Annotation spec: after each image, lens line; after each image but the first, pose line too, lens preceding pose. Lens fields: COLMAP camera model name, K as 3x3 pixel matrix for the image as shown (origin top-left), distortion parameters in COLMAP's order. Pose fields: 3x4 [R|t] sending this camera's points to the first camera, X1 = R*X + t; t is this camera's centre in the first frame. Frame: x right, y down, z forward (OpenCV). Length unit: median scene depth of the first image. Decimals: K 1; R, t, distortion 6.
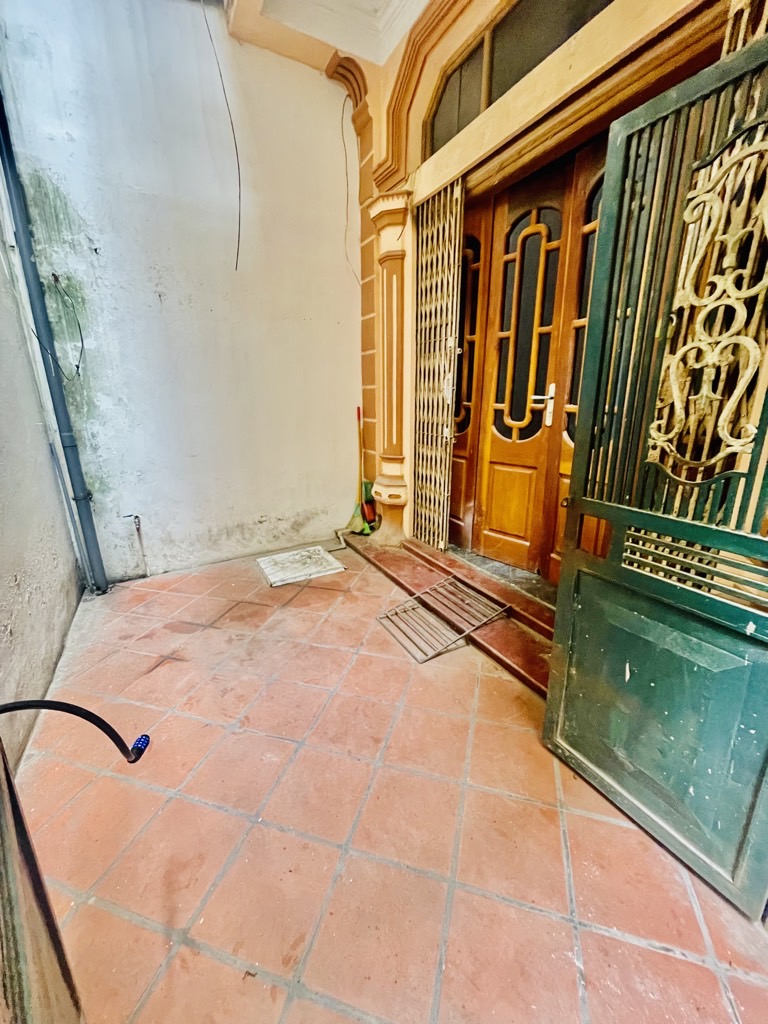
lens RADIAL K [[415.1, 0, 388.5], [0, 415.1, 513.0], [0, 0, 1]] dist [-0.000990, 0.000593]
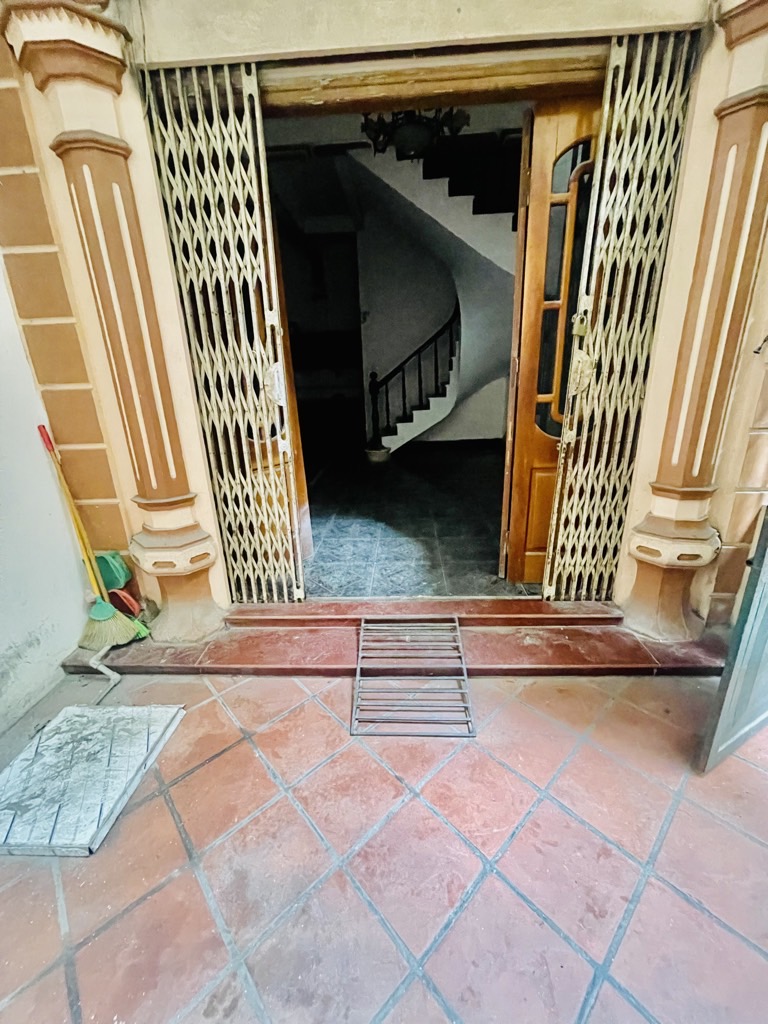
lens RADIAL K [[415.1, 0, 384.8], [0, 415.1, 510.6], [0, 0, 1]] dist [-0.000990, 0.000593]
pose [[0.512652, -0.289073, 0.808470, -0.381893], [0.264140, 0.949051, 0.171847, -0.165354], [-0.816956, 0.125451, 0.562889, 0.462598]]
